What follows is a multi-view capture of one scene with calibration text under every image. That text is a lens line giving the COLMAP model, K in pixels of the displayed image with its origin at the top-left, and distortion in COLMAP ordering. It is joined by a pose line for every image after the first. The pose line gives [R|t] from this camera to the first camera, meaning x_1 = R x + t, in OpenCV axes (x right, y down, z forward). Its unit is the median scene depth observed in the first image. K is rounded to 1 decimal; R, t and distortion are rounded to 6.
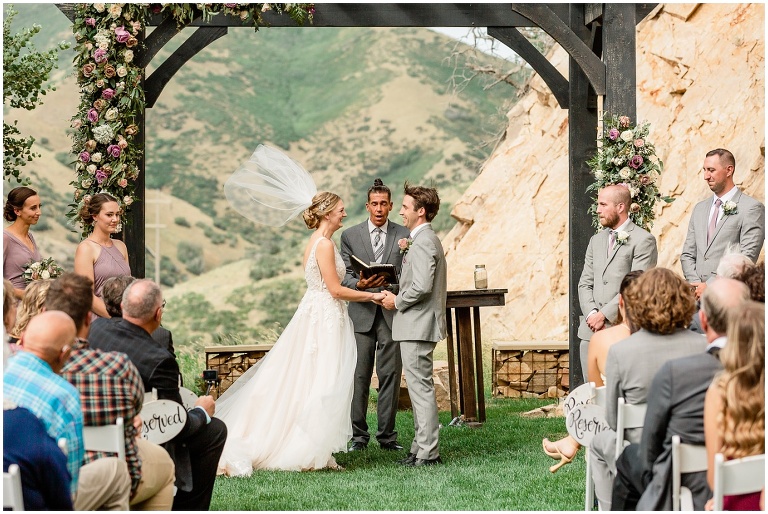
lens RADIAL K [[2433.1, 0, 384.1], [0, 2433.1, 257.4], [0, 0, 1]] dist [0.234931, 0.000000]
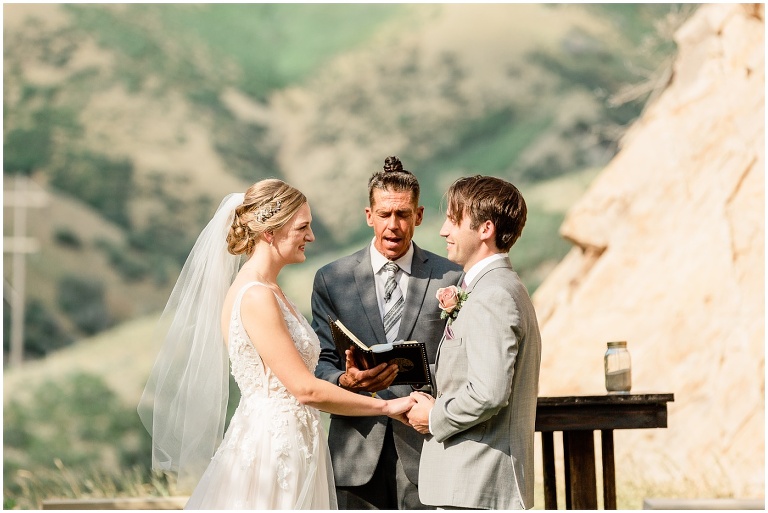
lens RADIAL K [[4423.8, 0, 383.3], [0, 4423.8, 254.3], [0, 0, 1]] dist [0.954046, 0.000000]
pose [[0.999799, 0.013871, -0.014492, 0.006907], [-0.014041, 0.999833, -0.011686, -0.003587], [0.014327, 0.011887, 0.999827, 0.144561]]
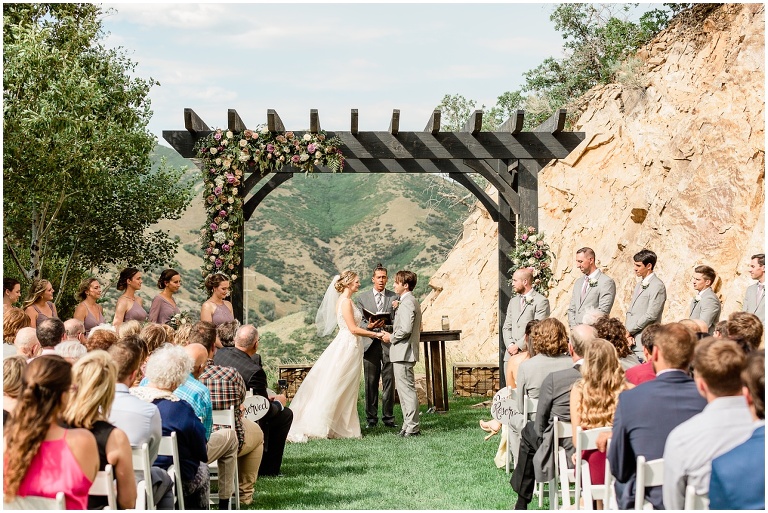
lens RADIAL K [[1532.7, 0, 378.1], [0, 1532.7, 260.1], [0, 0, 1]] dist [0.332103, 0.000000]
pose [[0.999976, 0.001301, -0.006852, 0.001084], [-0.001523, 0.999471, -0.032478, -0.000754], [0.006807, 0.032488, 0.999449, -0.050753]]
